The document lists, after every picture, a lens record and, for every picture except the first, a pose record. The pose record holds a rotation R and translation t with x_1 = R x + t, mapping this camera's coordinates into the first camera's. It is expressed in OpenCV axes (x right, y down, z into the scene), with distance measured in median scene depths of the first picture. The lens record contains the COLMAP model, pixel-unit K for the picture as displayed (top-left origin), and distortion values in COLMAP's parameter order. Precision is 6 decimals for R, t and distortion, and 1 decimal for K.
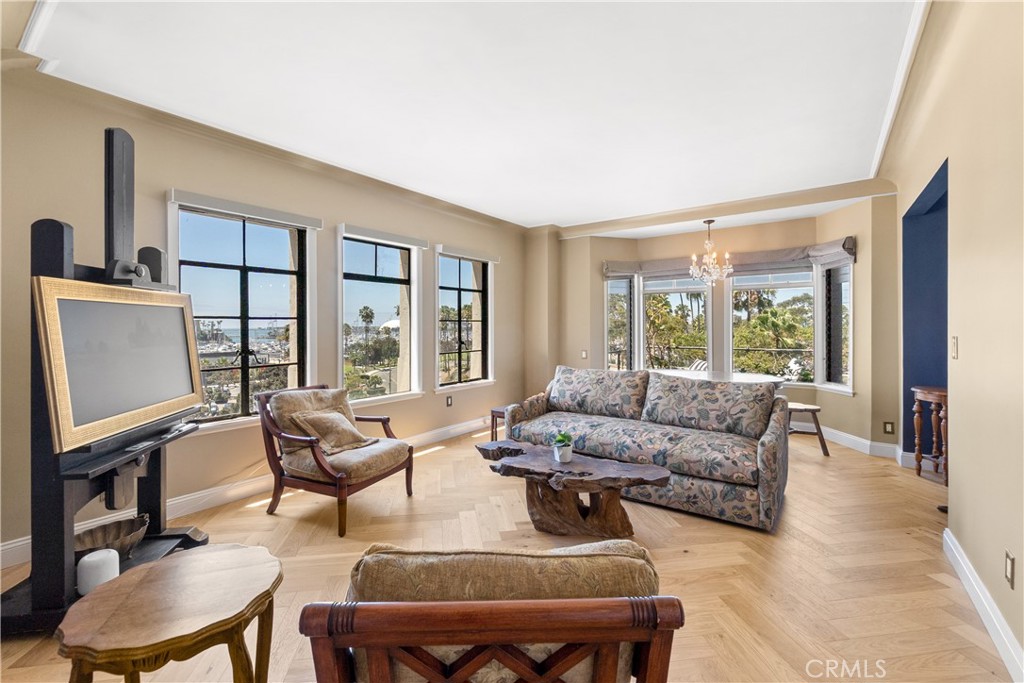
lens RADIAL K [[446.4, 0, 506.5], [0, 446.4, 325.5], [0, 0, 1]] dist [-0.009204, 0.001001]
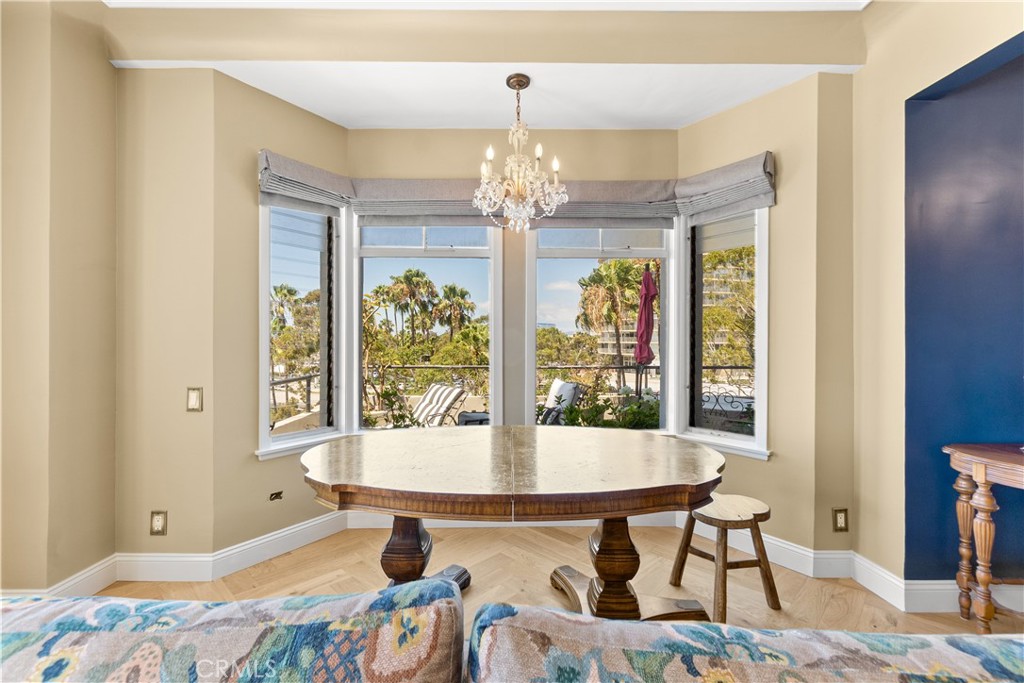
lens RADIAL K [[446.4, 0, 504.8], [0, 446.4, 341.1], [0, 0, 1]] dist [-0.009204, 0.001001]
pose [[0.802091, 0.006775, 0.597163, 0.163811], [-0.007385, 0.999972, -0.001426, 0.016701], [-0.597156, -0.003266, 0.802119, 0.576975]]
